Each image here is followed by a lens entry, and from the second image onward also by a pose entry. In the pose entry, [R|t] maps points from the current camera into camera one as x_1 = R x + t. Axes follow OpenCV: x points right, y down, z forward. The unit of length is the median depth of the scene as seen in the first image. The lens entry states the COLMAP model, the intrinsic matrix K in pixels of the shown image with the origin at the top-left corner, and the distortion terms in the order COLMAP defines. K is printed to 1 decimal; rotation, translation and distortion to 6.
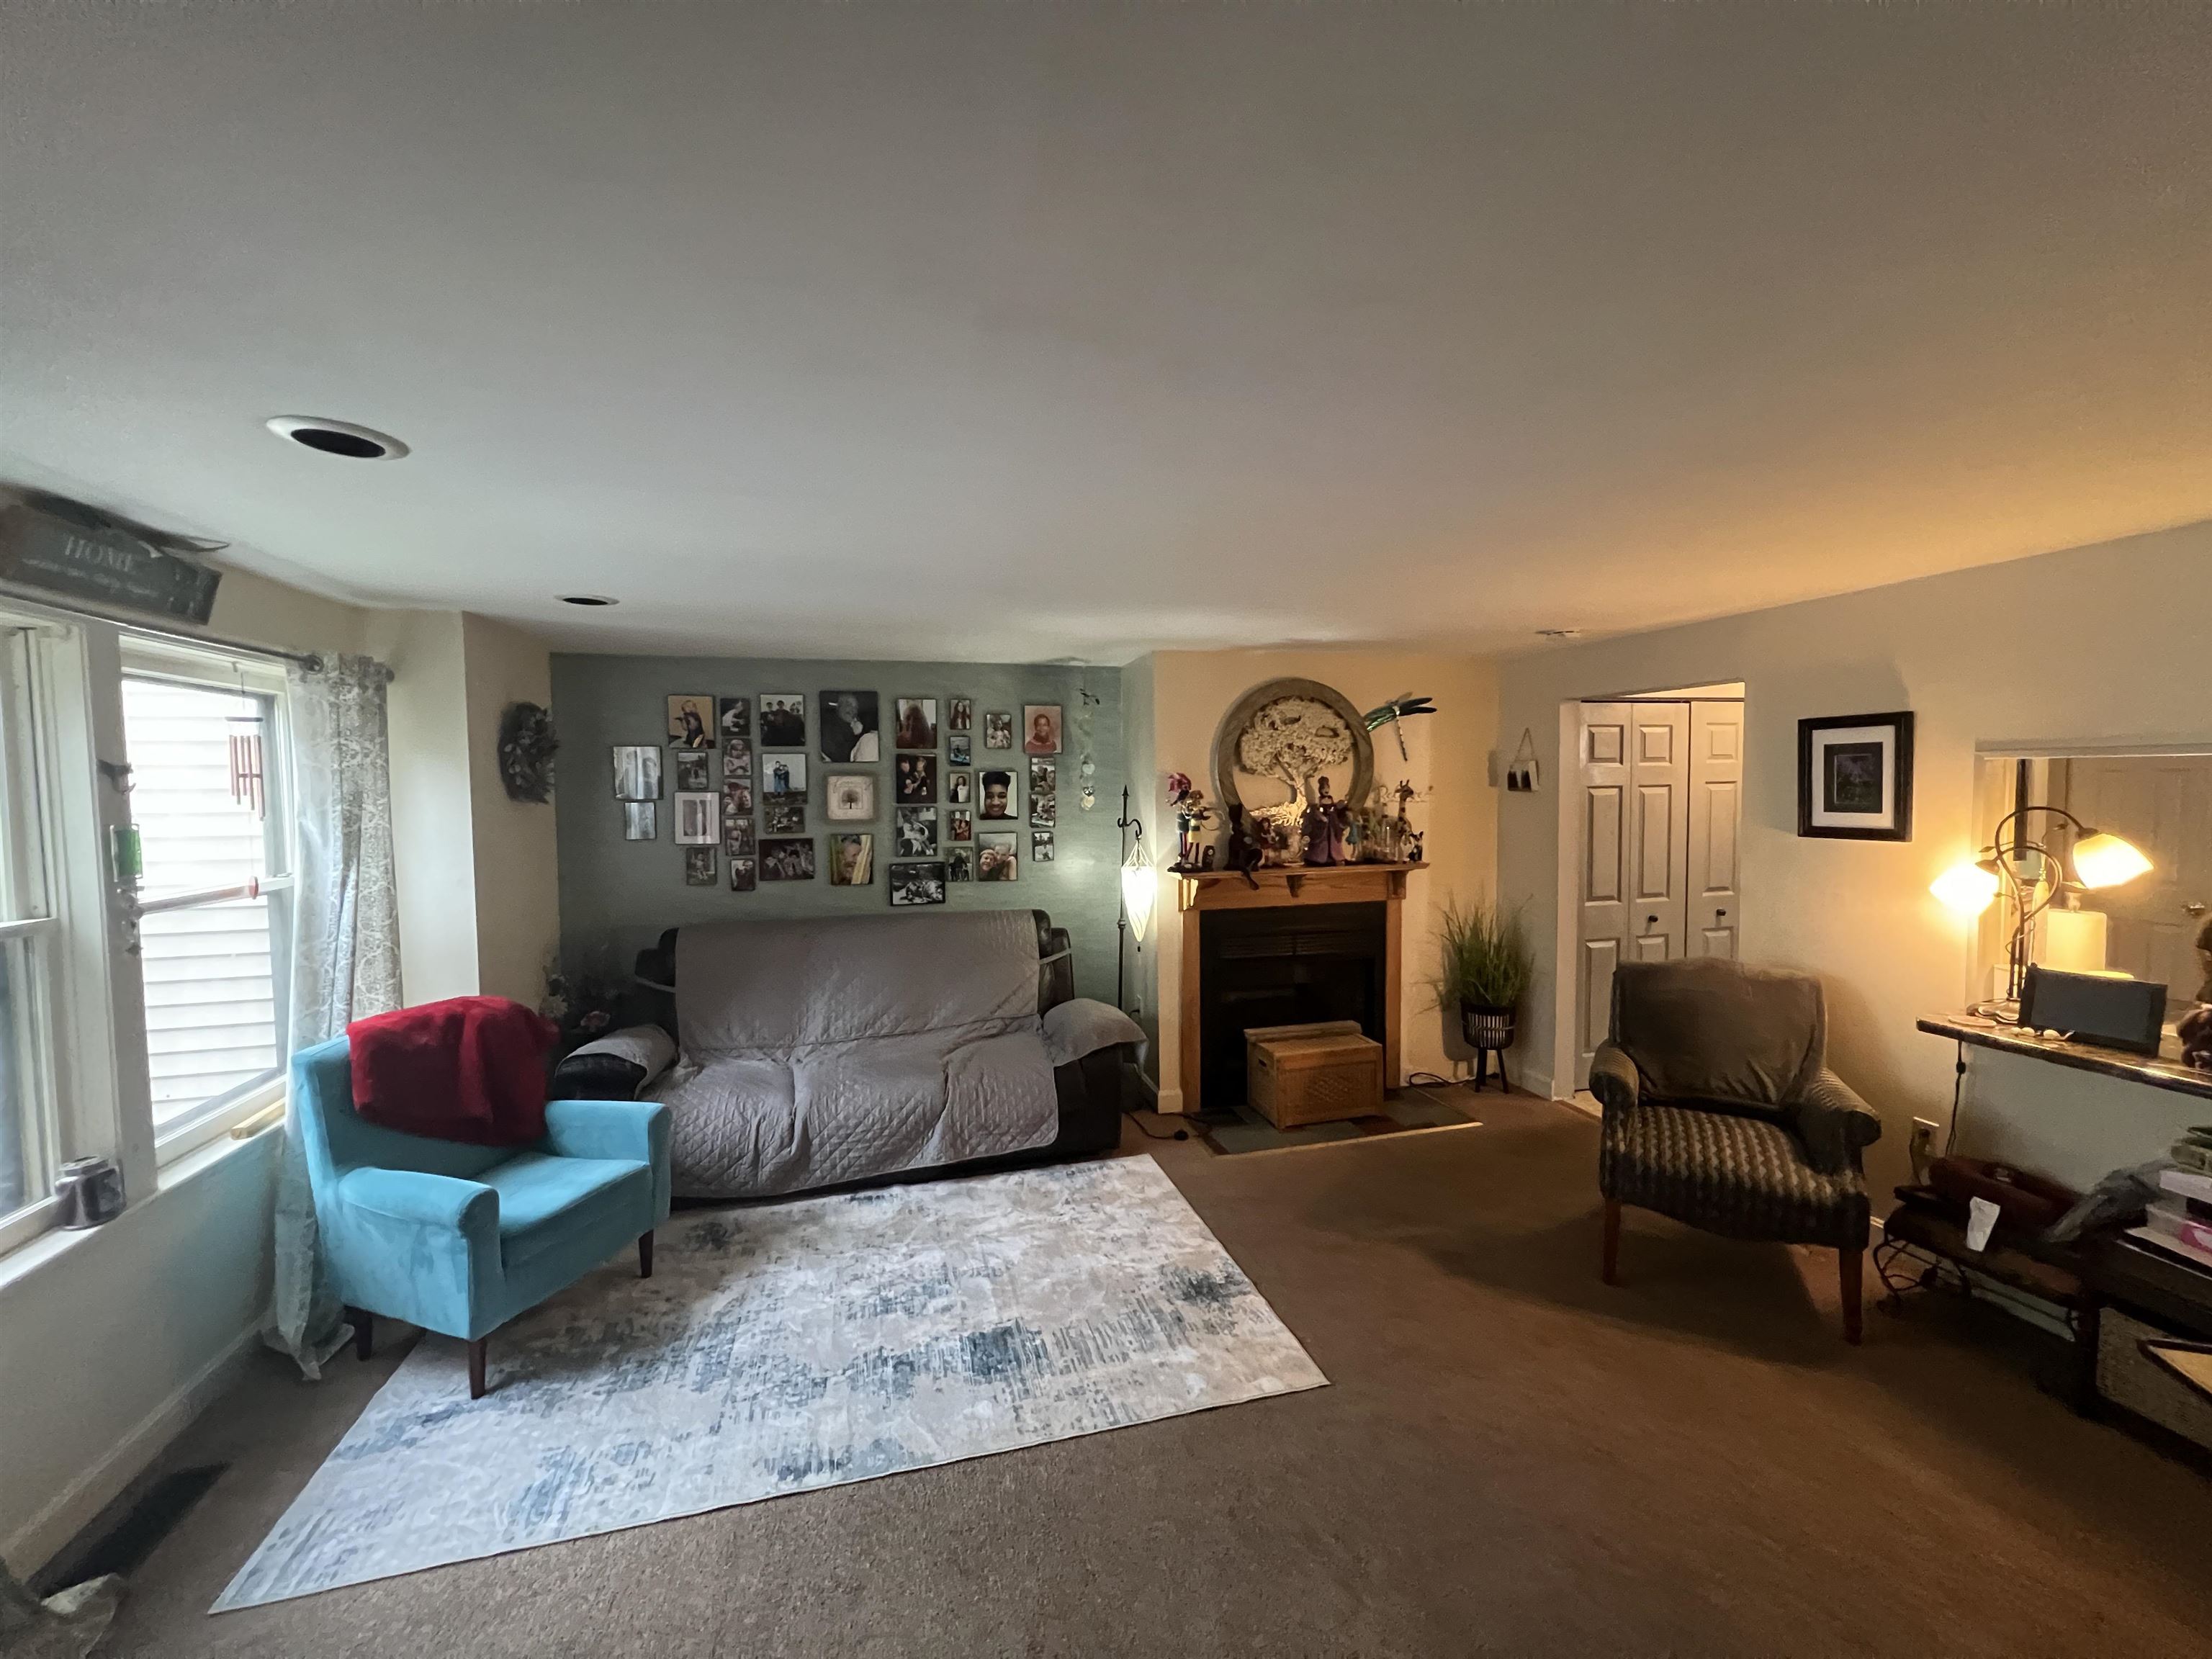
lens RADIAL K [[885.3, 0, 1104.1], [0, 885.3, 826.6], [0, 0, 1]] dist [-0.001268, 0.000704]
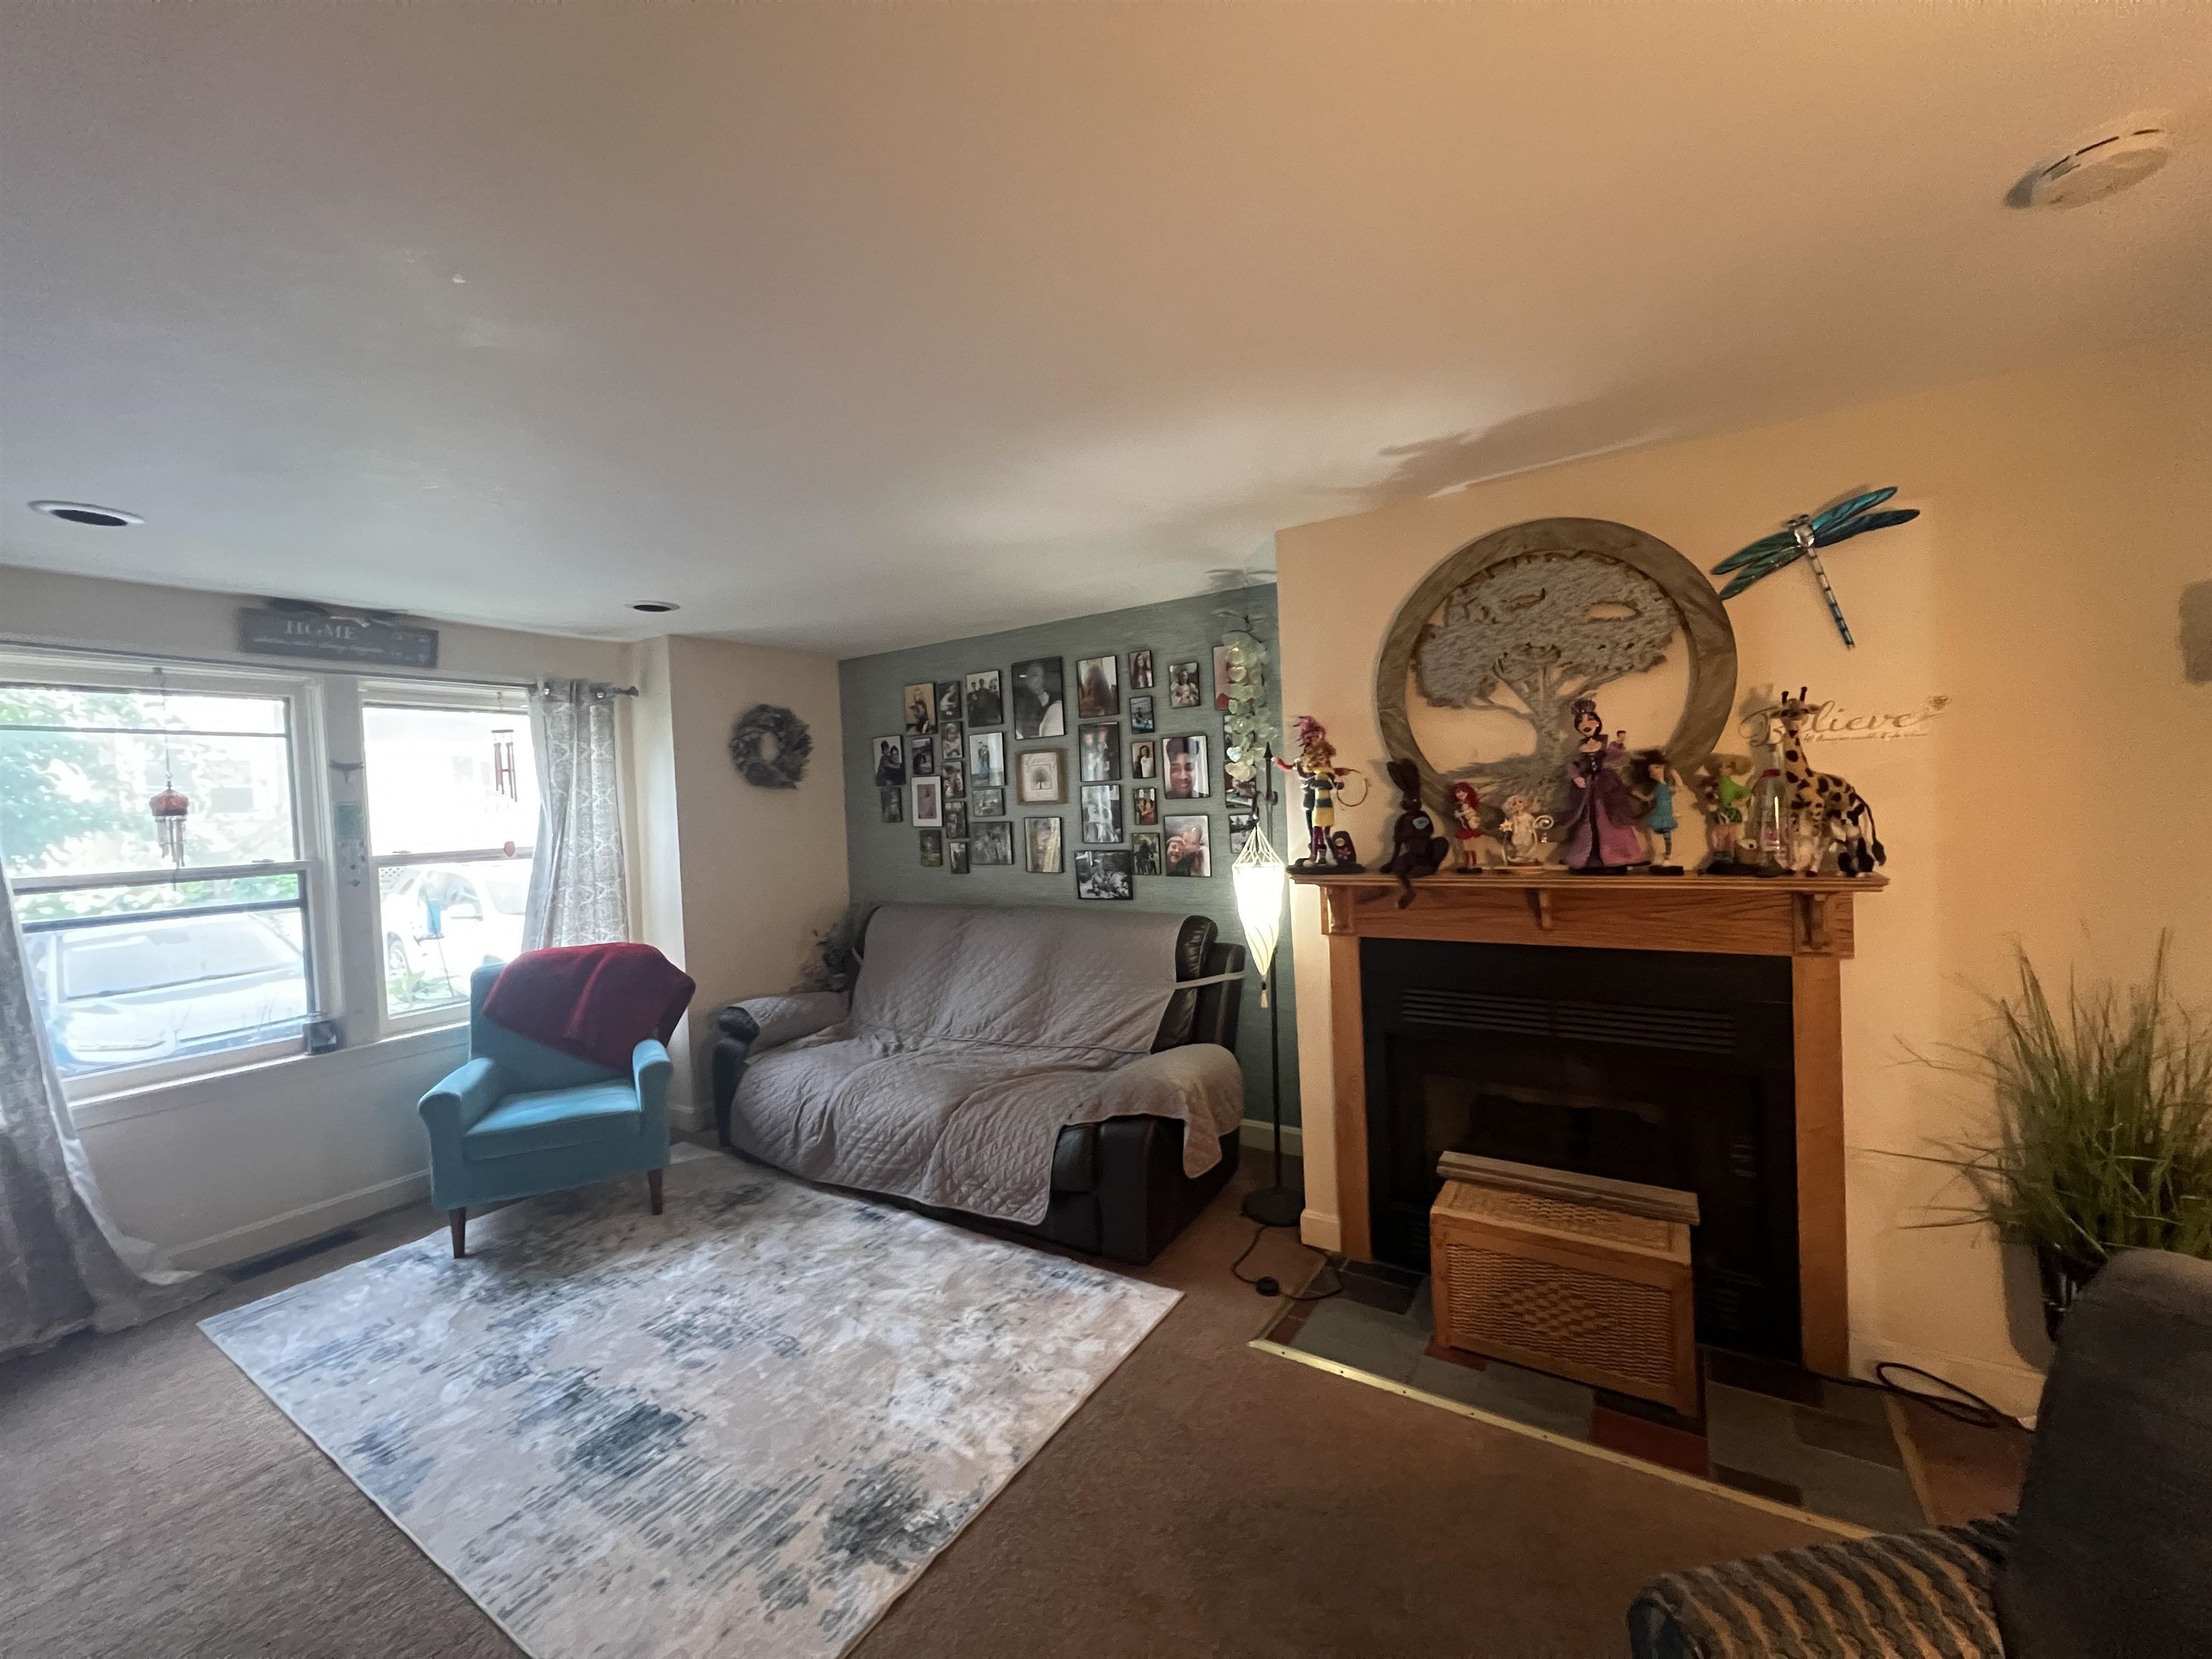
lens RADIAL K [[885.3, 0, 1101.9], [0, 885.3, 826.5], [0, 0, 1]] dist [-0.001268, 0.000704]
pose [[0.668759, 0.003180, -0.743473, 0.444972], [-0.002101, 0.999995, 0.002388, 0.016539], [0.743477, -0.000035, 0.668762, 0.451771]]
